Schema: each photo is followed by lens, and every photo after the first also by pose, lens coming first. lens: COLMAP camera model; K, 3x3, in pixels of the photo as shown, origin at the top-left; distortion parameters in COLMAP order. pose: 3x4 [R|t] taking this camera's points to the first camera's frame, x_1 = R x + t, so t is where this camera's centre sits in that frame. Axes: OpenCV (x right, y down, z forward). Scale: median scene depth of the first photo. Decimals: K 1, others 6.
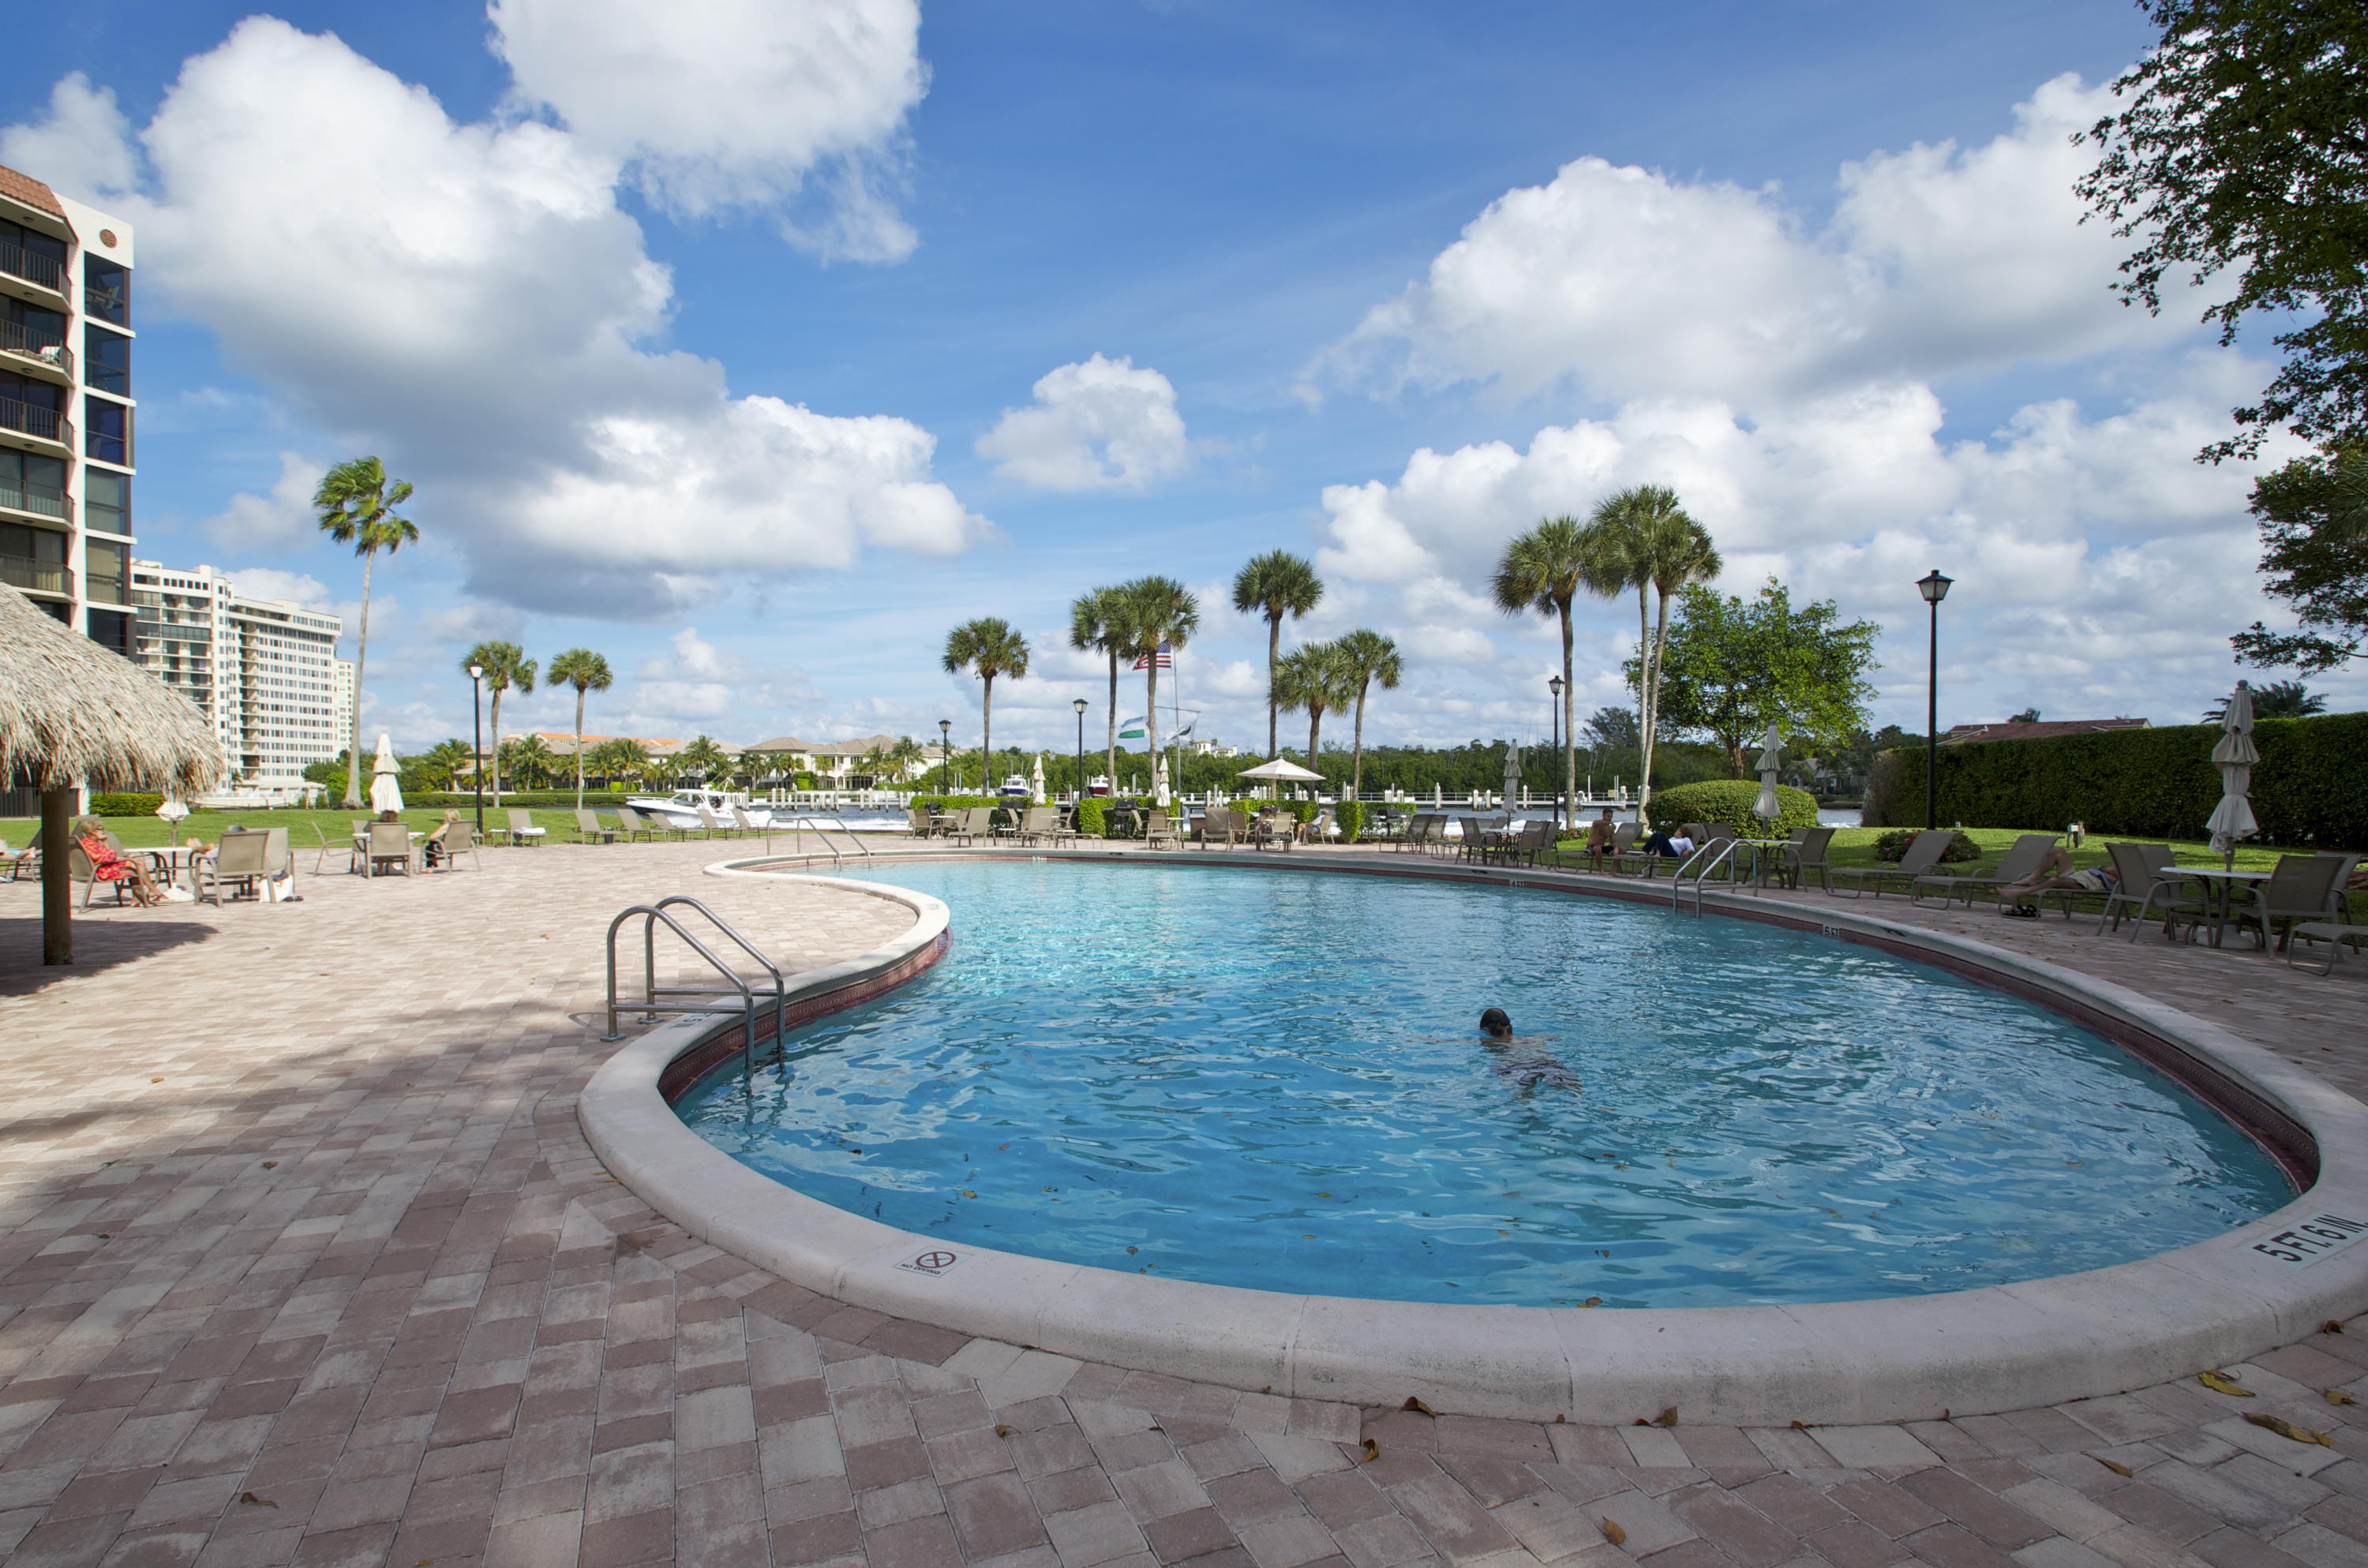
lens RADIAL K [[1197.8, 0, 1191.4], [0, 1197.8, 841.1], [0, 0, 1]] dist [-0.027944, -0.001567]
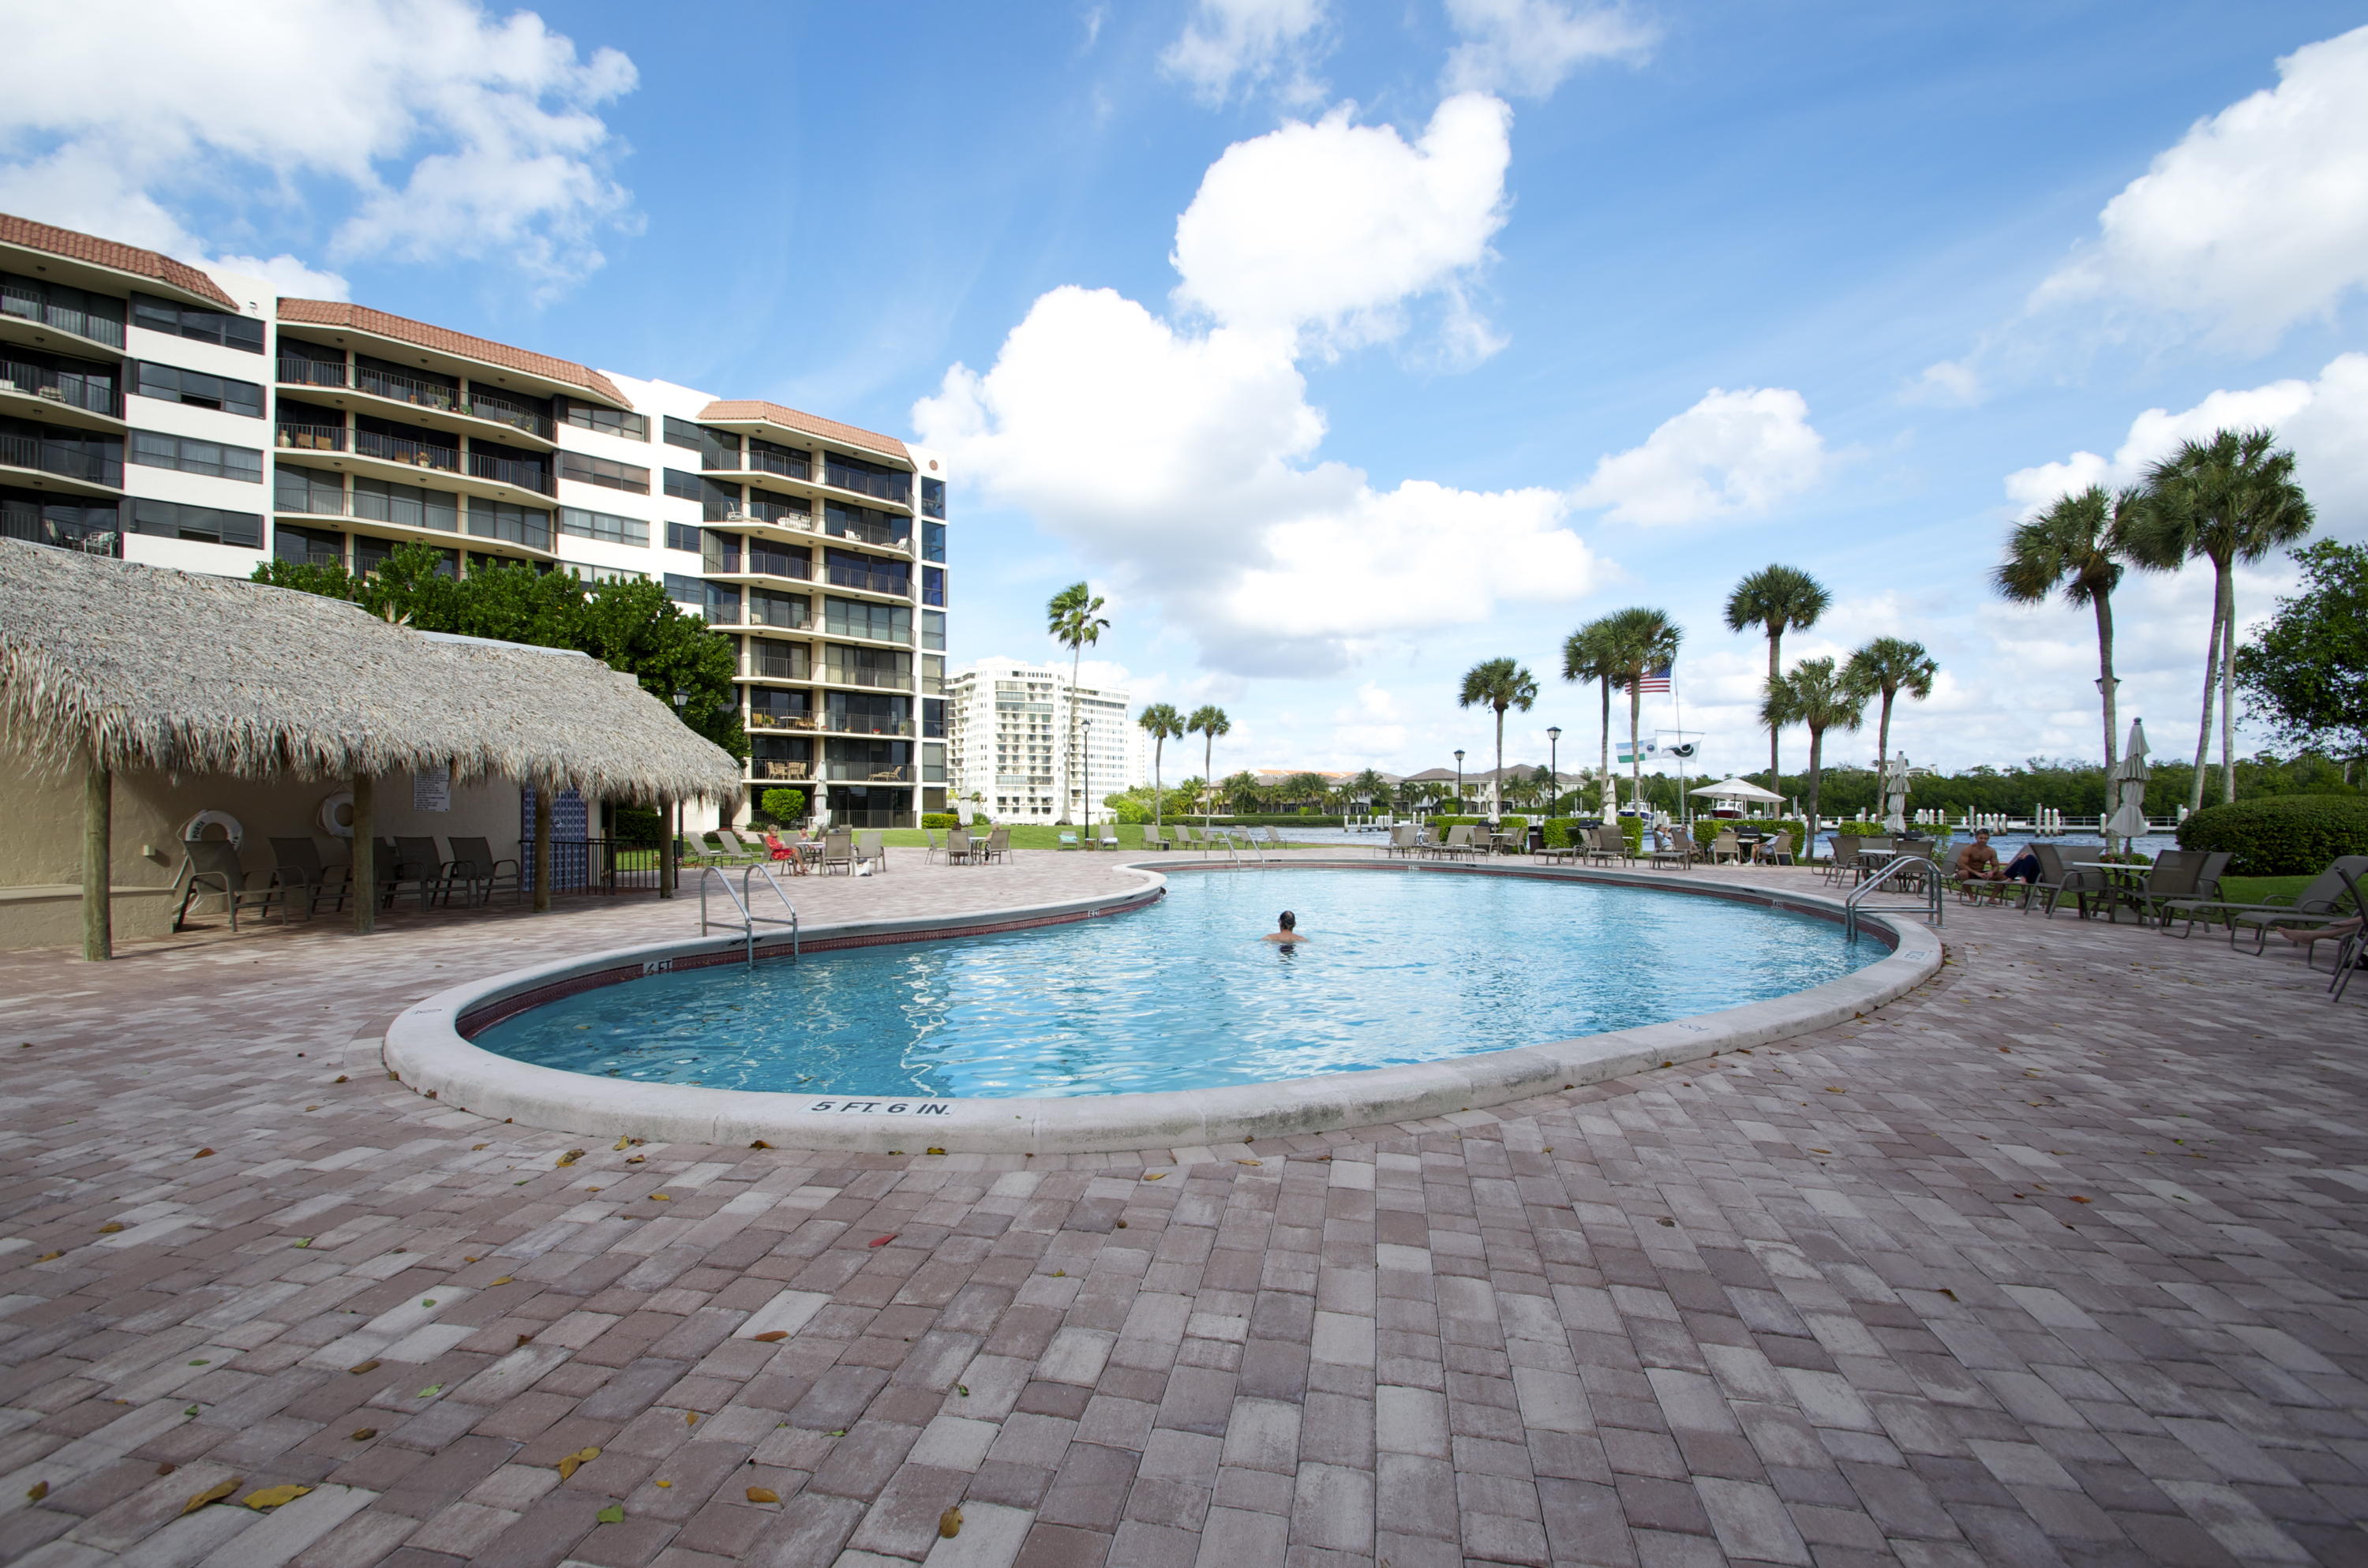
lens RADIAL K [[1053.4, 0, 1172.9], [0, 1053.4, 811.8], [0, 0, 1]] dist [0.016346, -0.018779]
pose [[0.822678, -0.002709, -0.568502, 0.135697], [-0.022799, 0.999027, -0.037751, 0.002358], [0.568051, 0.044018, 0.821815, 0.011441]]
